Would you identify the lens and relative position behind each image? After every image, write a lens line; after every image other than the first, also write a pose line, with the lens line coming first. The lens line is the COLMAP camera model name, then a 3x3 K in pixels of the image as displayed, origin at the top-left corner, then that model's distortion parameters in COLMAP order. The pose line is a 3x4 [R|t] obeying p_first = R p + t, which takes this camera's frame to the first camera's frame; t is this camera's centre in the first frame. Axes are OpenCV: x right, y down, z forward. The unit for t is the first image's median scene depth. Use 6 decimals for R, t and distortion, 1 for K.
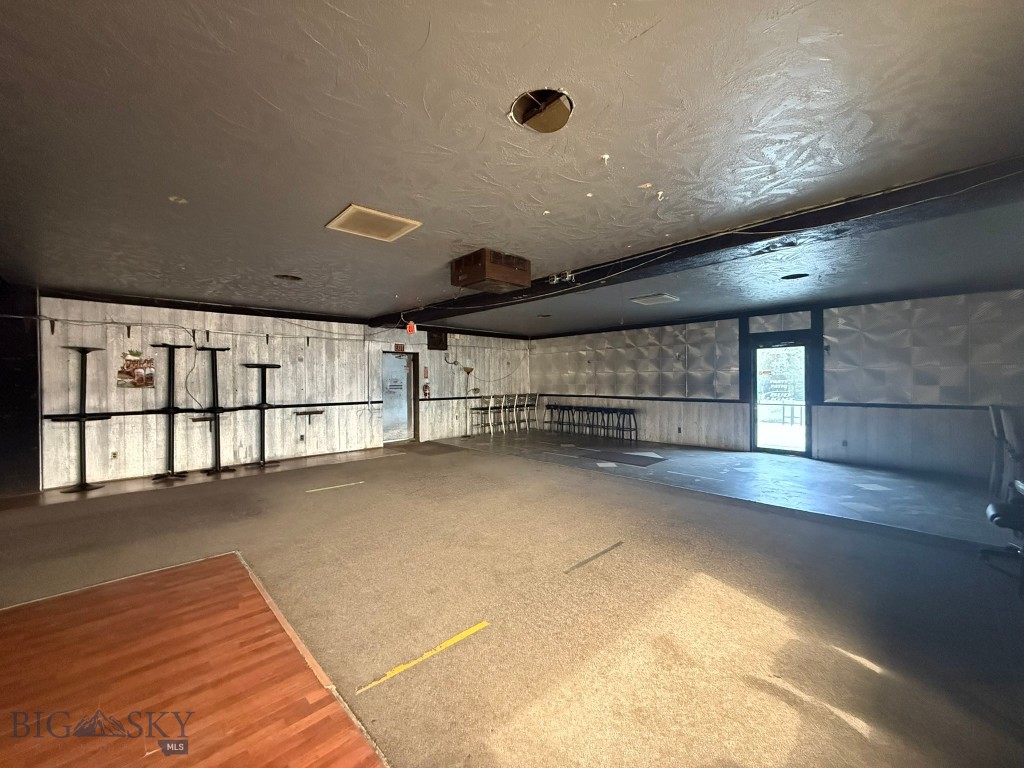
lens RADIAL K [[408.6, 0, 510.5], [0, 408.6, 382.7], [0, 0, 1]] dist [-0.001887, -0.001073]
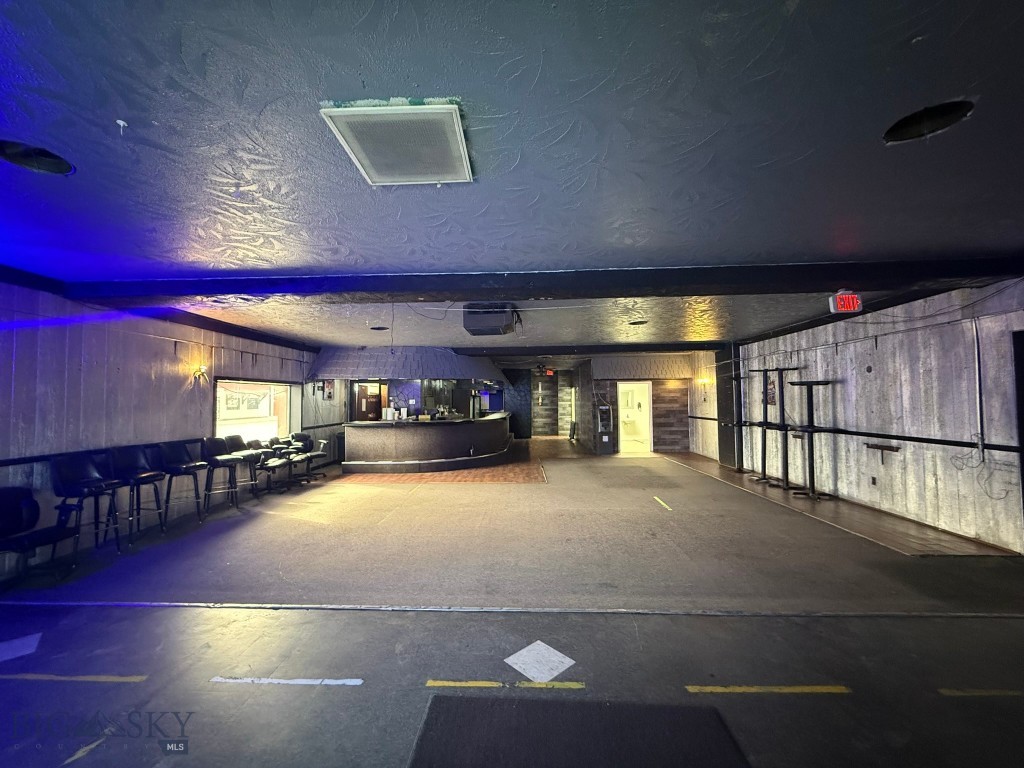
lens RADIAL K [[408.6, 0, 509.1], [0, 408.6, 384.5], [0, 0, 1]] dist [-0.001887, -0.001073]
pose [[-0.709714, -0.014815, -0.704334, 0.426651], [0.009825, 0.999473, -0.030923, -0.015313], [0.704421, -0.028866, -0.709195, 1.056268]]
